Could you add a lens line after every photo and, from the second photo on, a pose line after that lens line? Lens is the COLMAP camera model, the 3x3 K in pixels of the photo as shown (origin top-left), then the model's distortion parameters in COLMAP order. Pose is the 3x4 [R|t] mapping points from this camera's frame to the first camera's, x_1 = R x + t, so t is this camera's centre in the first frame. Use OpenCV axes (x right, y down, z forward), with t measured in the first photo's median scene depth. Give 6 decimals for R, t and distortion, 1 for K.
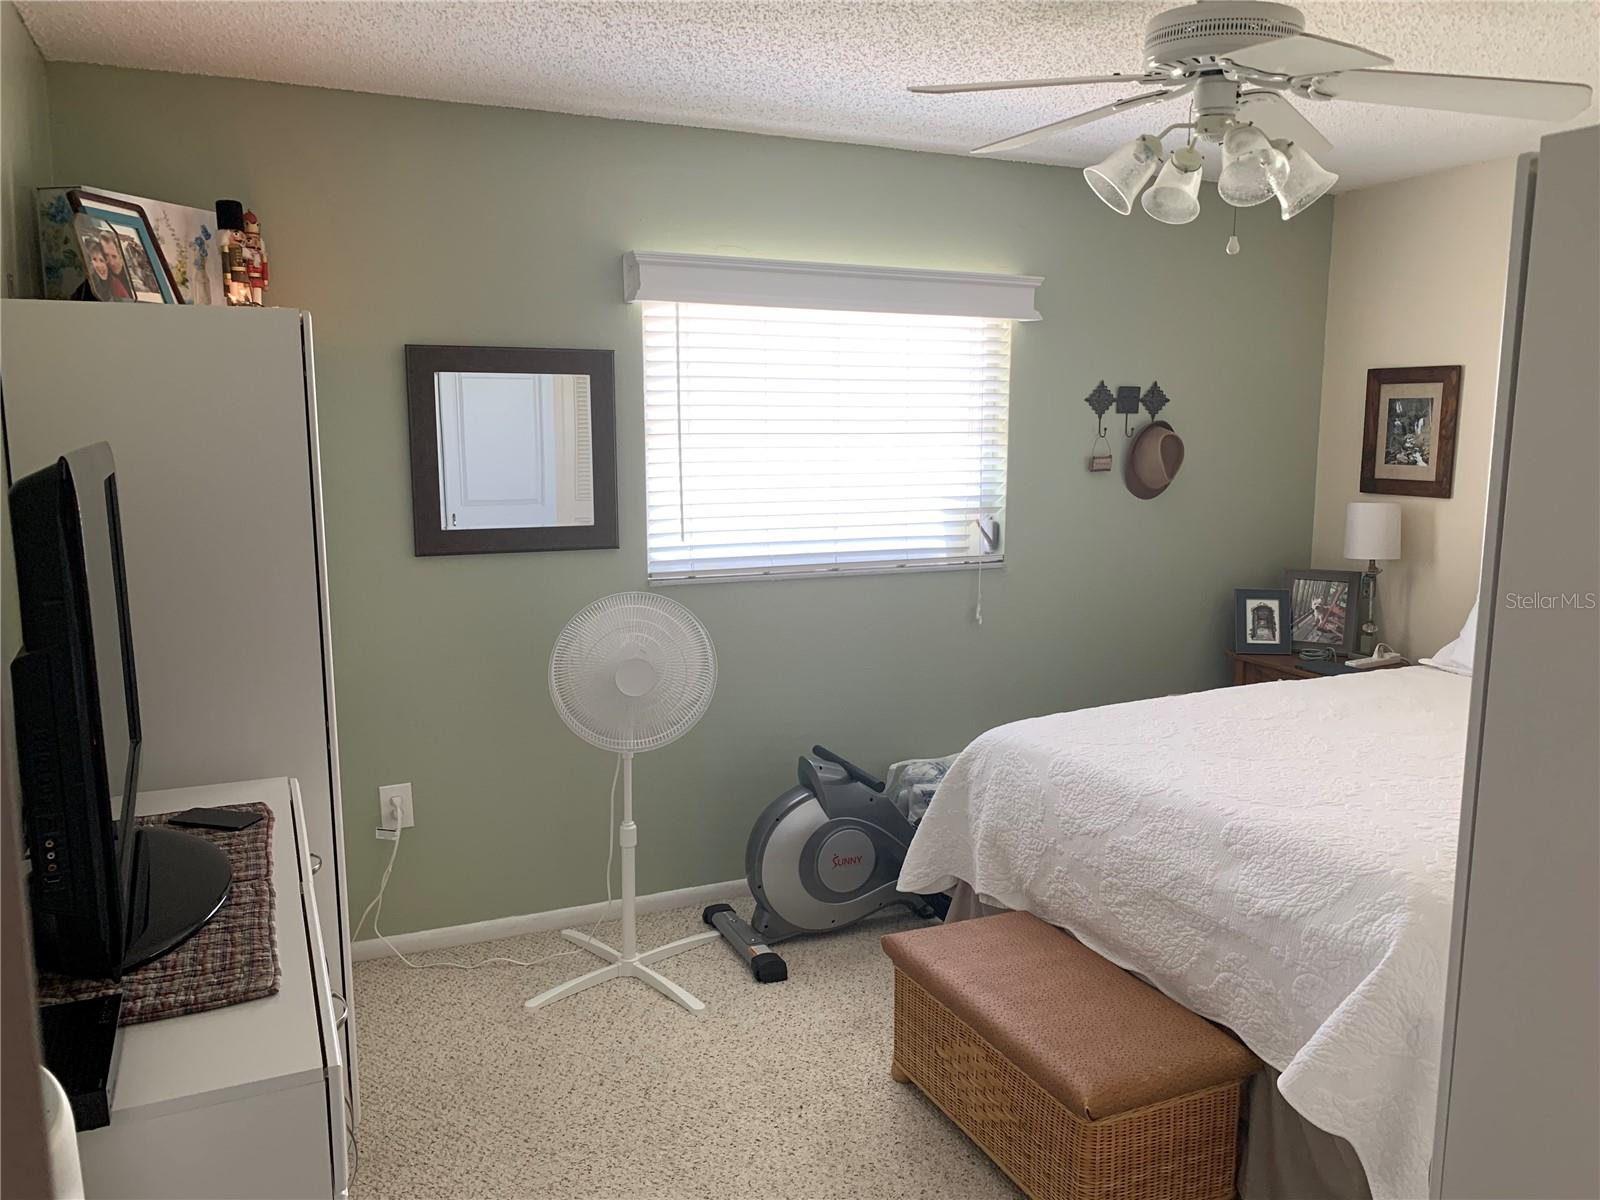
lens RADIAL K [[1211.5, 0, 791.8], [0, 1211.5, 606.4], [0, 0, 1]] dist [0.042289, -0.062540]
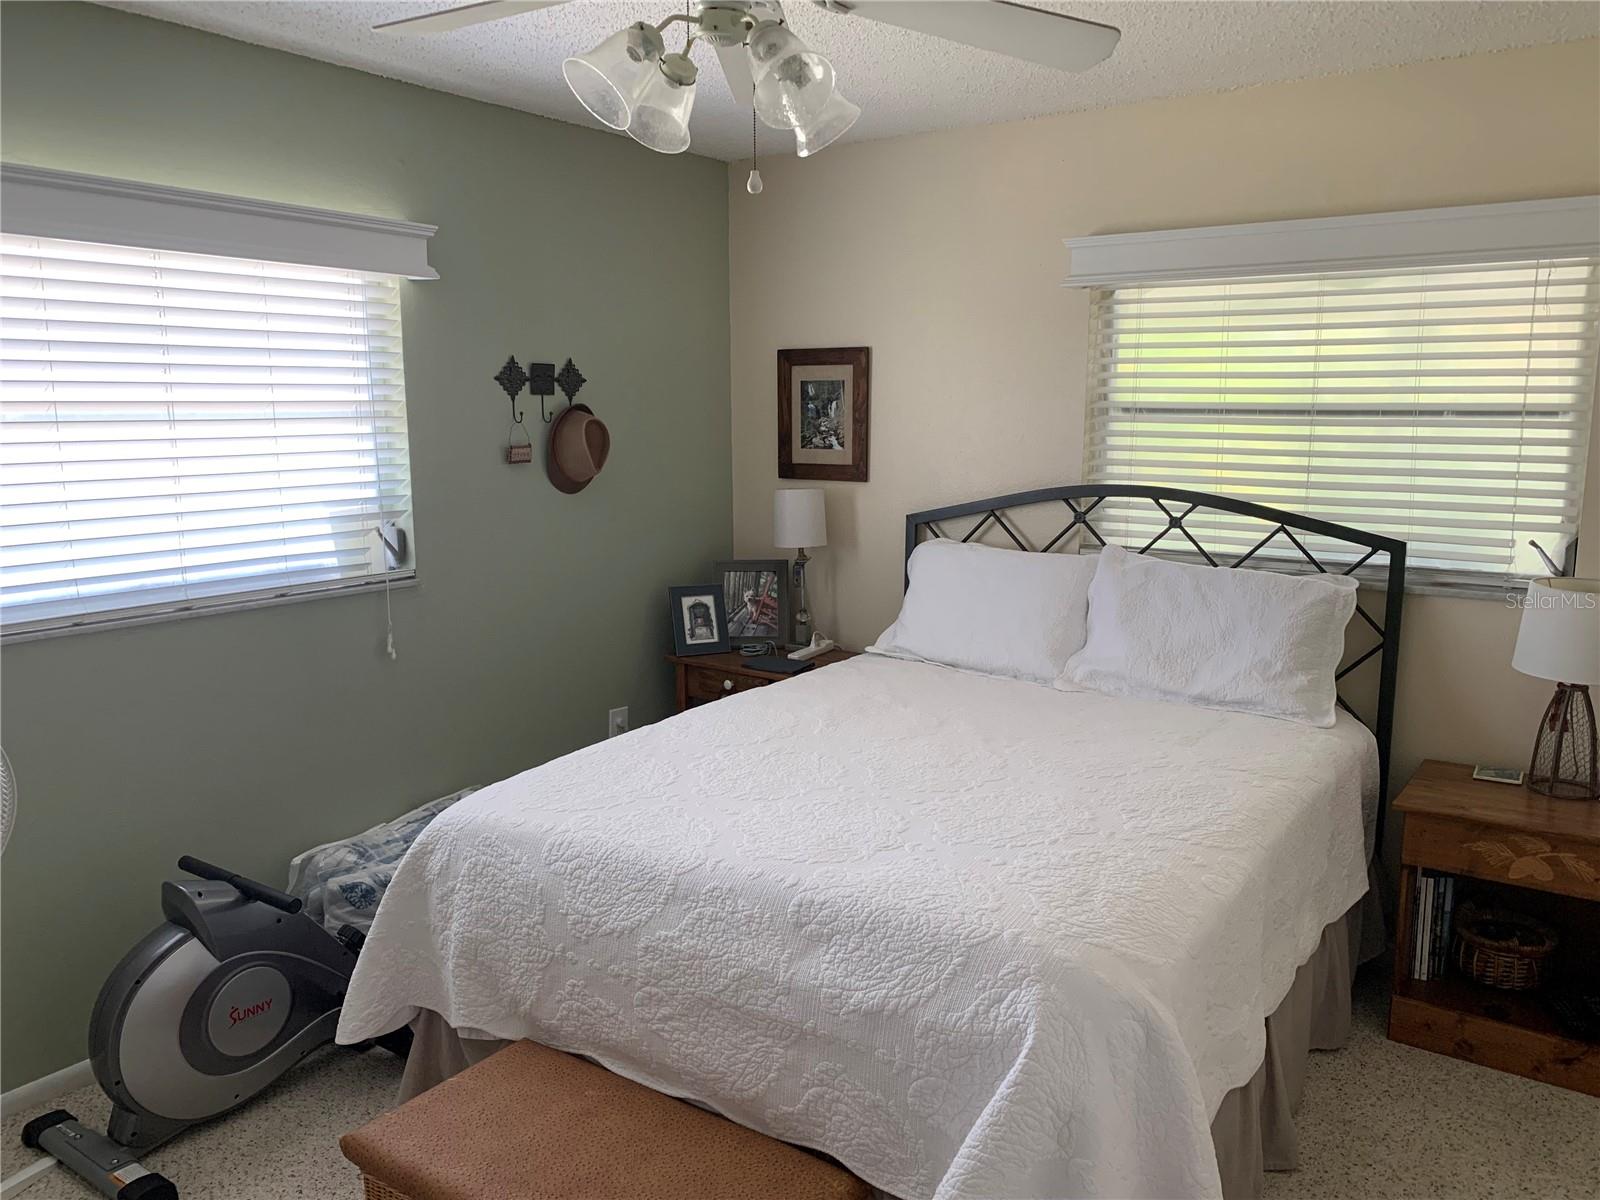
lens RADIAL K [[1211.5, 0, 799.4], [0, 1211.5, 600.5], [0, 0, 1]] dist [0.042289, -0.062540]
pose [[0.854132, -0.086509, 0.512811, -0.026810], [0.081017, 0.996163, 0.033109, -0.032389], [-0.513708, 0.013267, 0.857863, 0.201883]]
